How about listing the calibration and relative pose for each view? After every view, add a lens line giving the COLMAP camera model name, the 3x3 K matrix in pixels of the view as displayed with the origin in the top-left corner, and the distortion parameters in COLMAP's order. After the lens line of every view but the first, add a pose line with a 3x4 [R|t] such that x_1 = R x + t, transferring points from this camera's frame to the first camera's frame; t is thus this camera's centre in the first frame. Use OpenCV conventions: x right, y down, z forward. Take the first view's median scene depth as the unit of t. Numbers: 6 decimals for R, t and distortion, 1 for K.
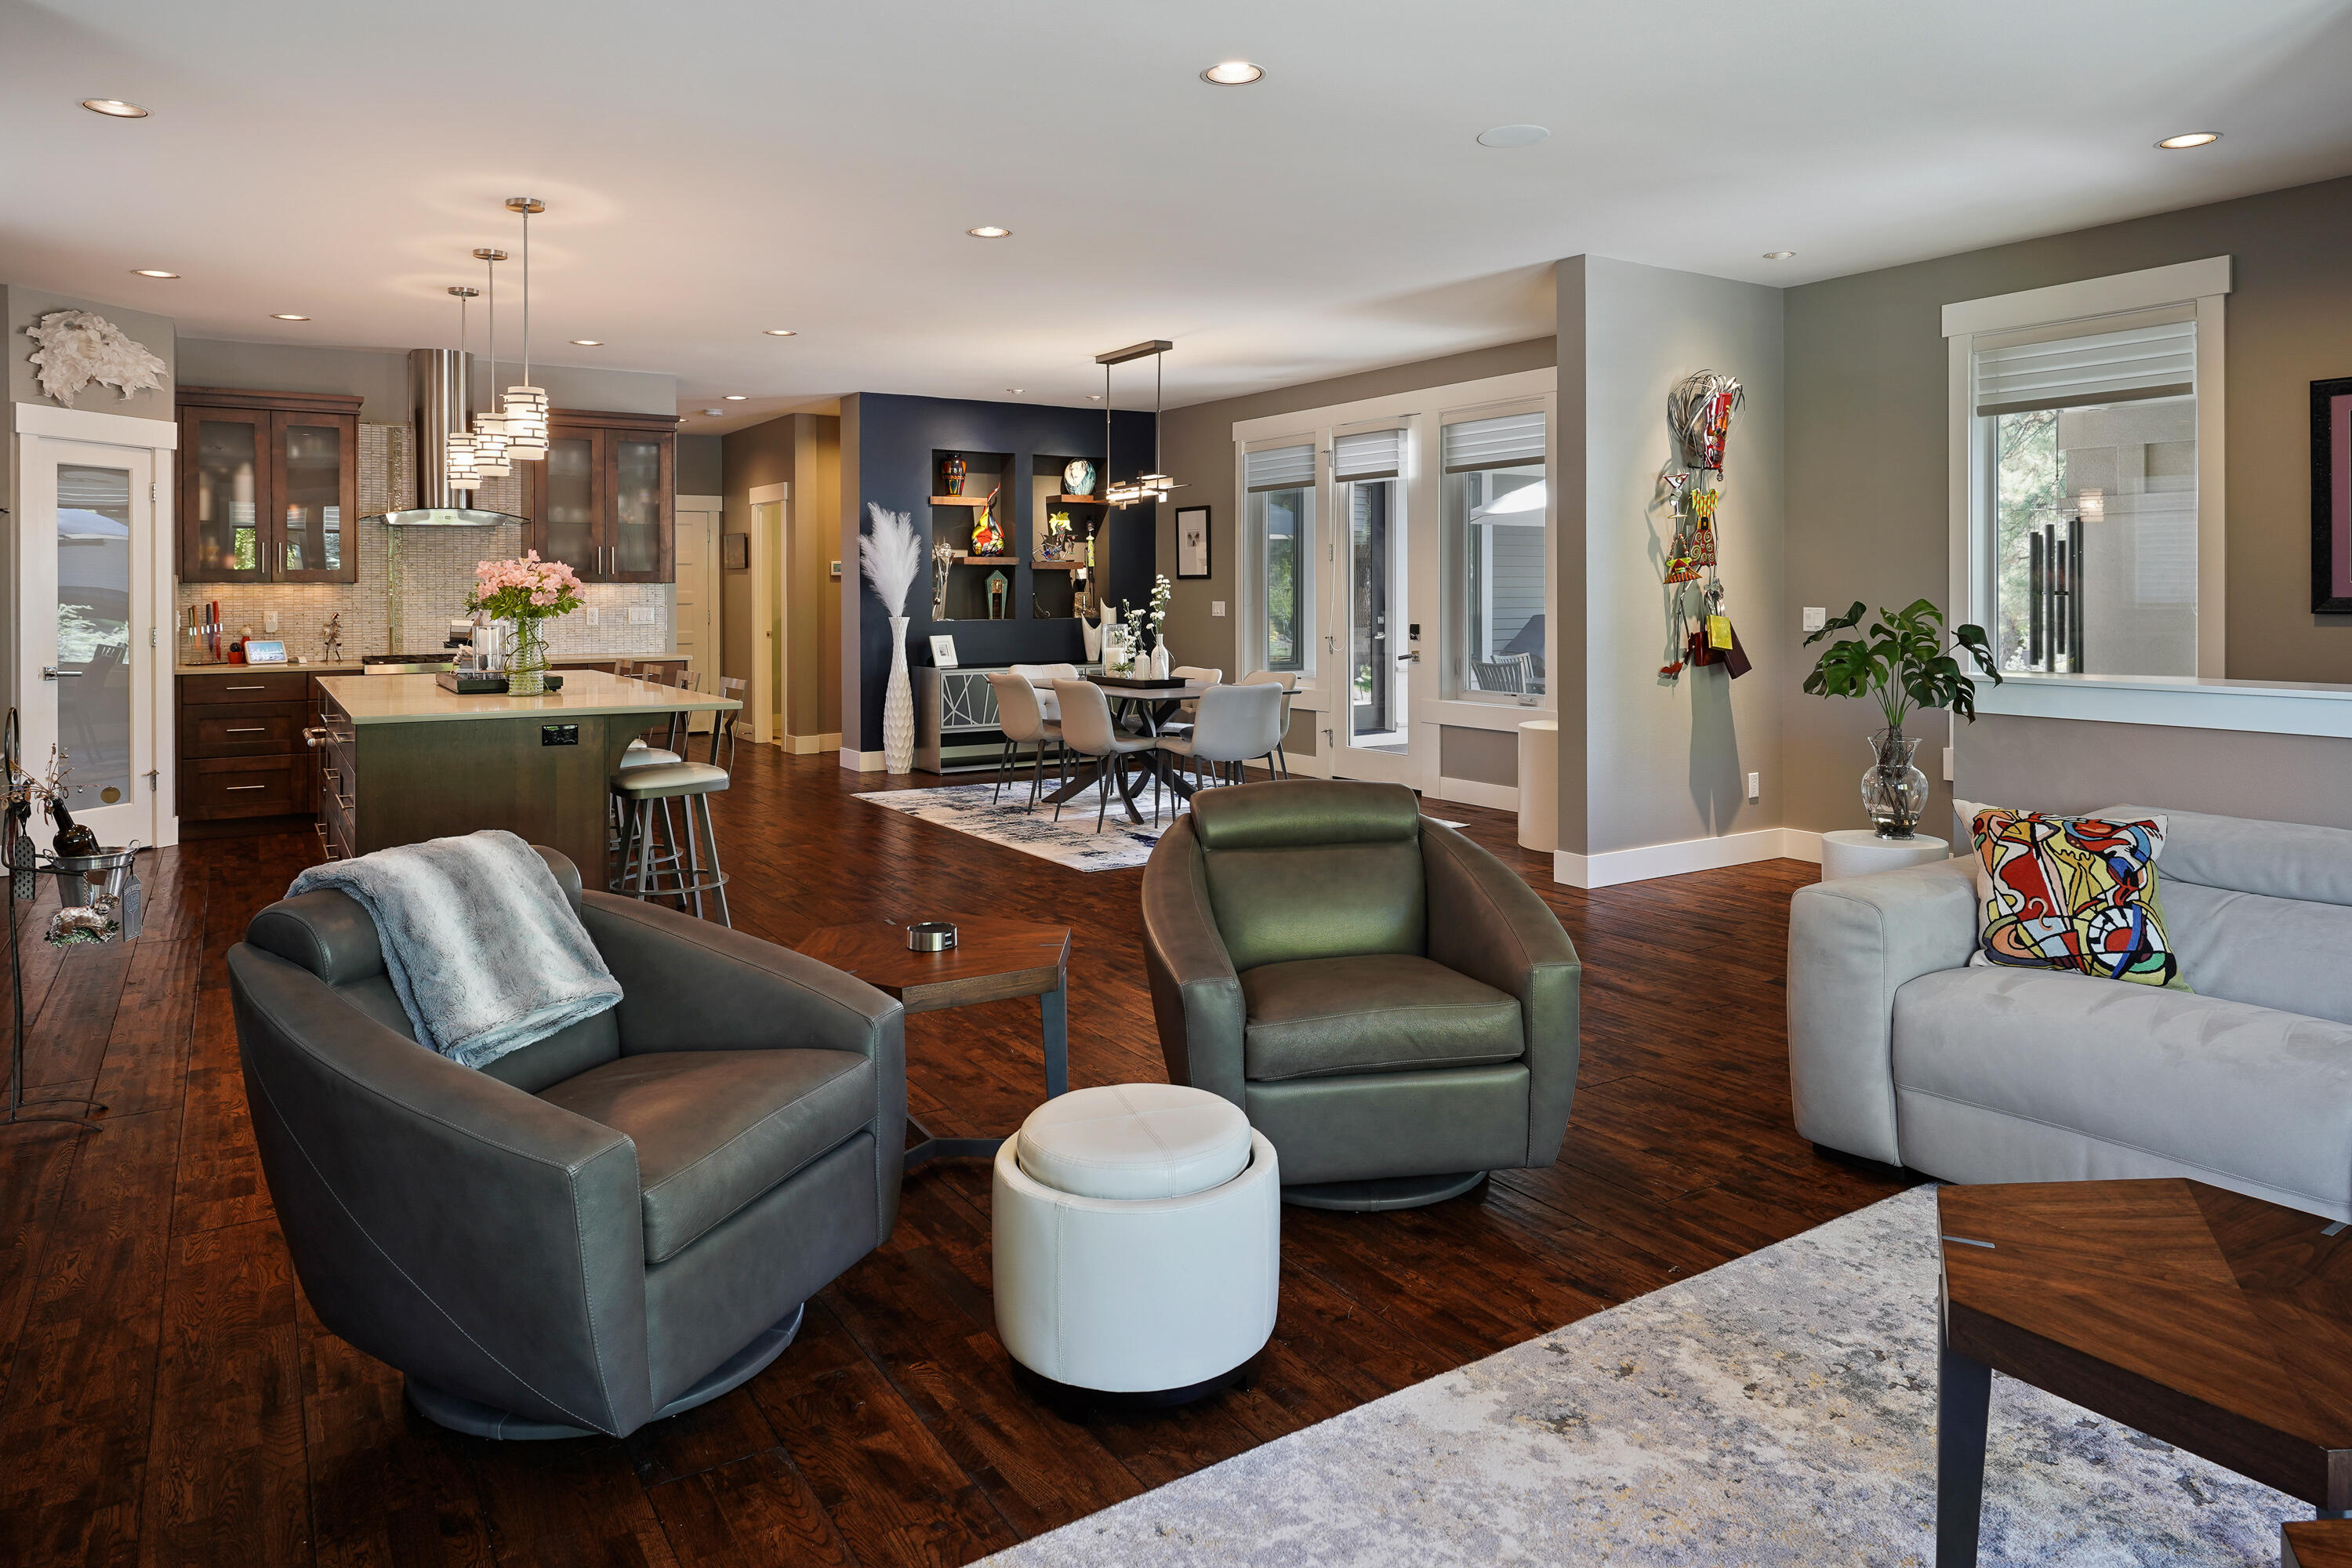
lens RADIAL K [[1475.0, 0, 1194.1], [0, 1475.0, 592.7], [0, 0, 1]] dist [-0.005996, 0.011939]
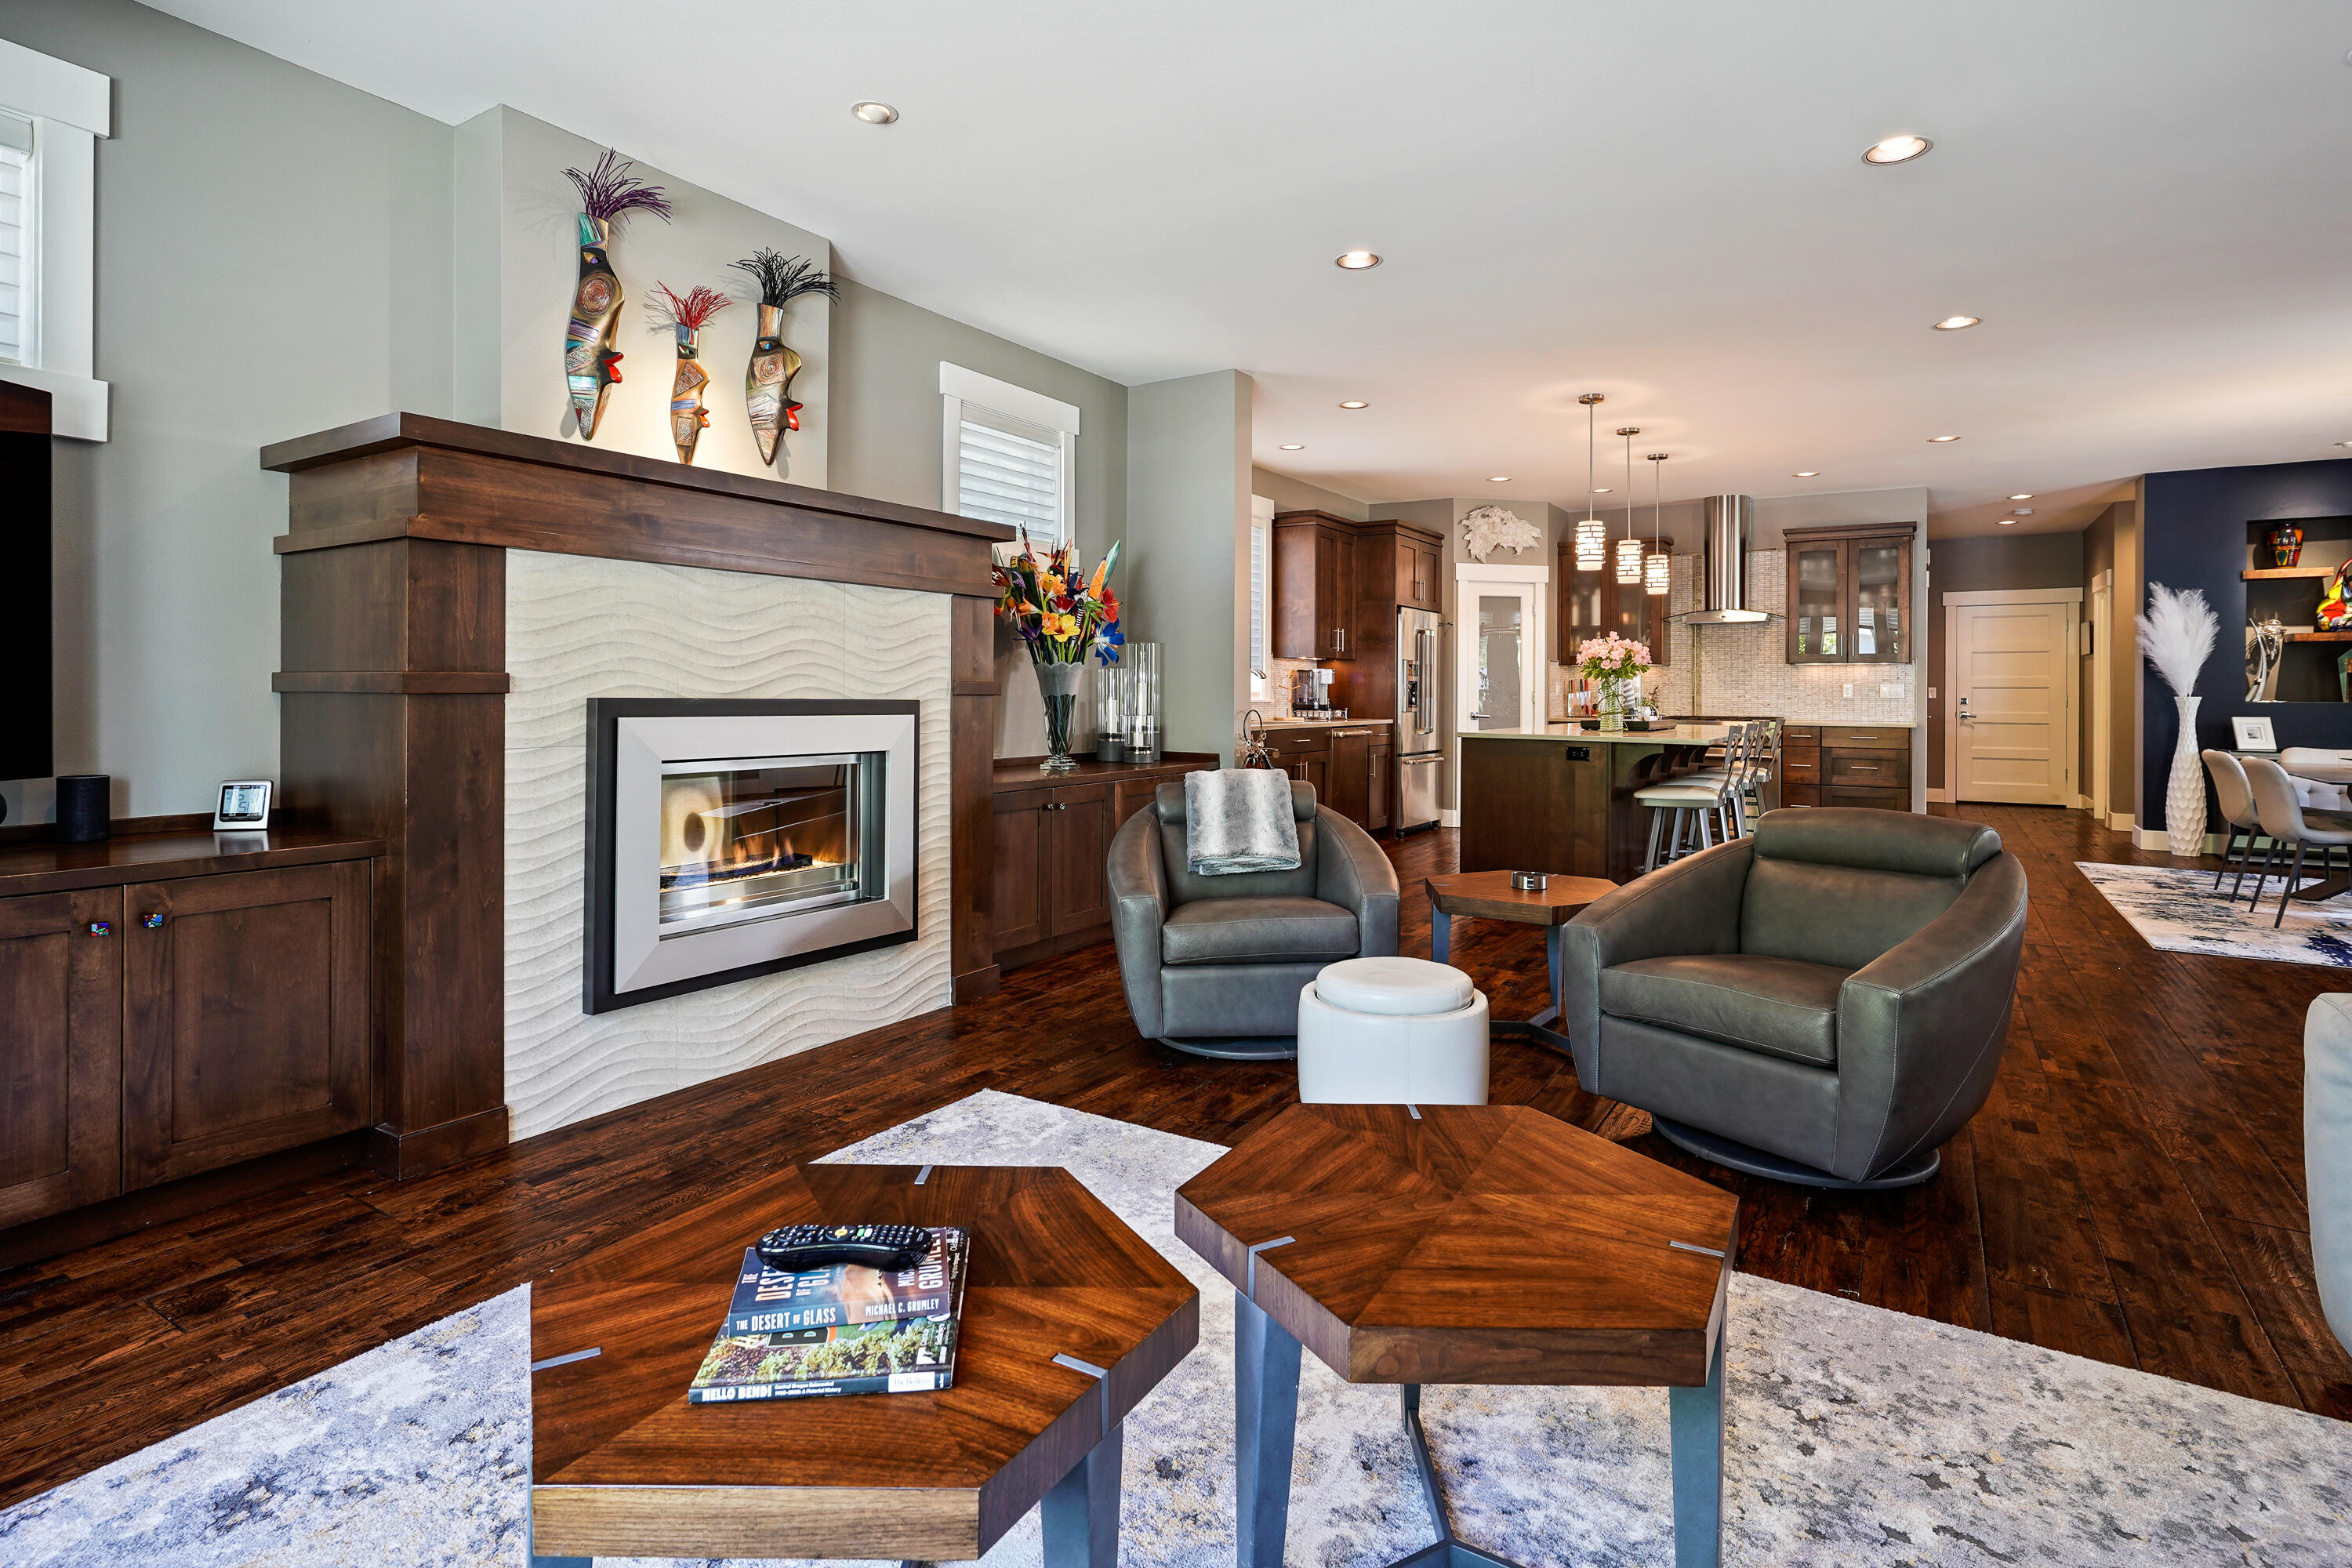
lens RADIAL K [[1176.7, 0, 1188.4], [0, 1176.7, 688.4], [0, 0, 1]] dist [-0.013058, 0.008664]
pose [[0.418772, 0.003834, -0.908083, 0.266868], [-0.007811, 0.999969, 0.000620, 0.018300], [0.908058, 0.006833, 0.418789, 0.083631]]
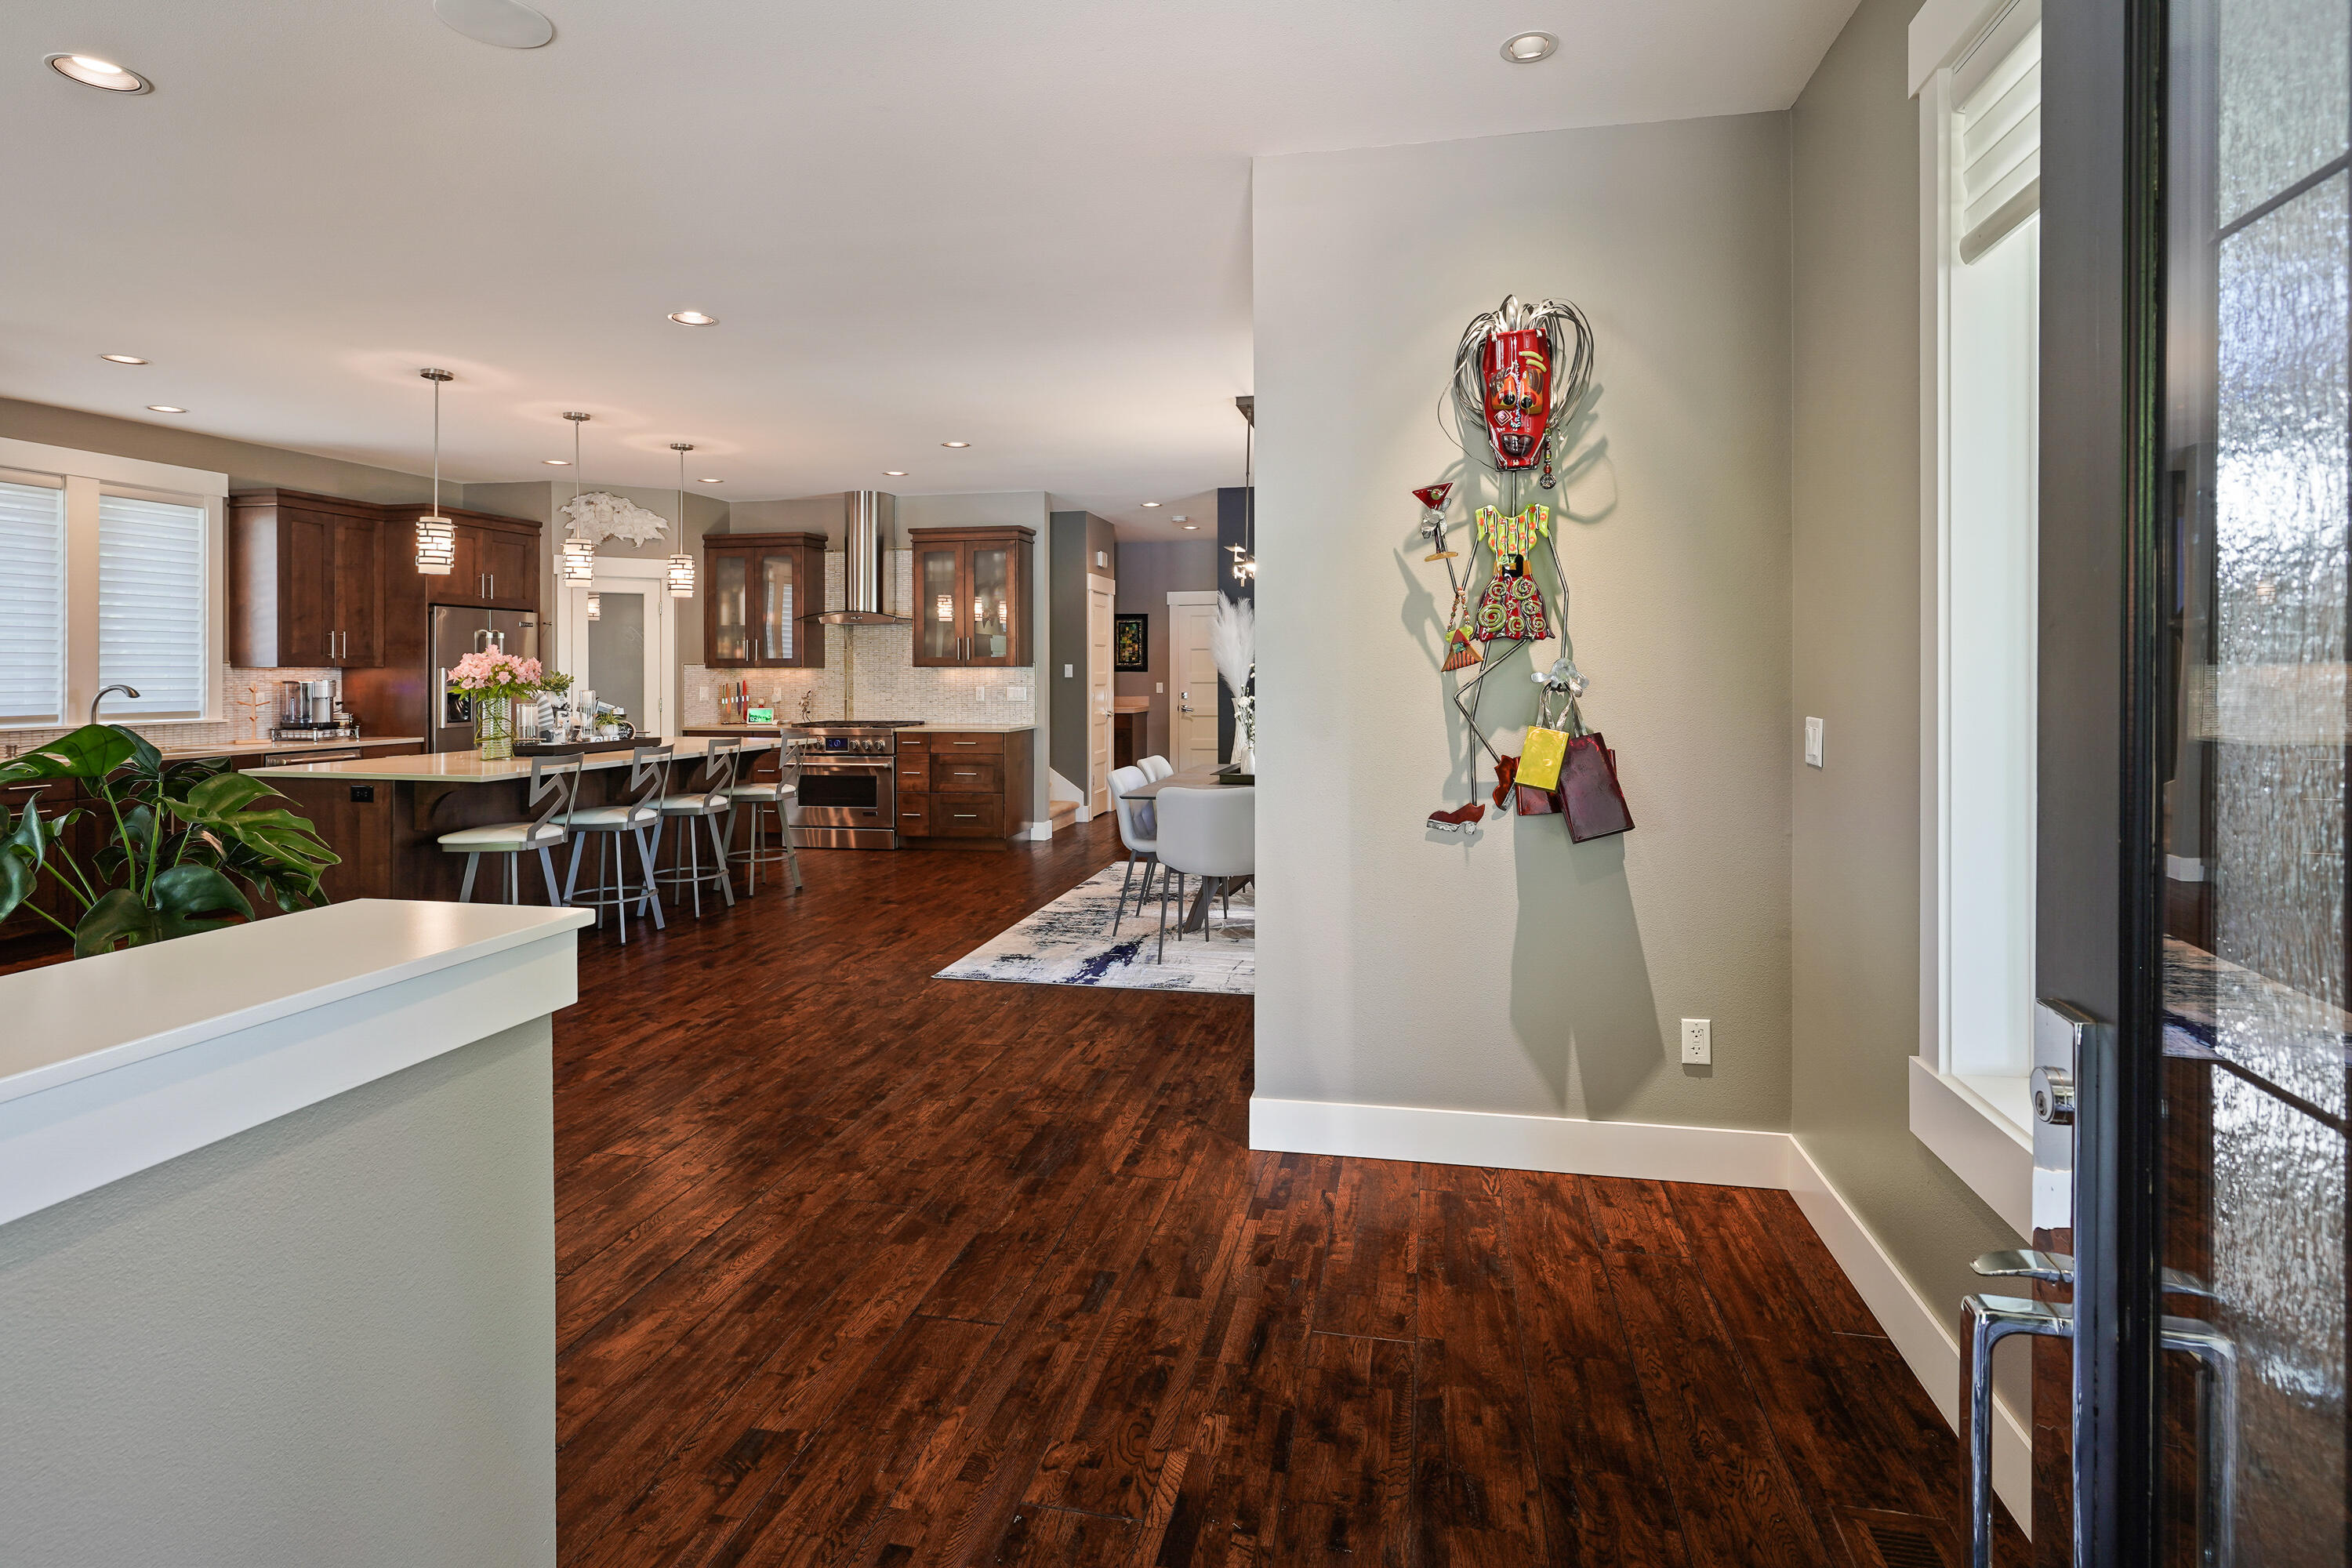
lens RADIAL K [[1176.7, 0, 1196.6], [0, 1176.7, 661.3], [0, 0, 1]] dist [-0.013058, 0.008664]
pose [[0.707050, -0.004719, -0.707148, 0.435610], [0.000181, 0.999979, -0.006493, -0.004918], [0.707163, 0.004463, 0.707036, 0.445543]]
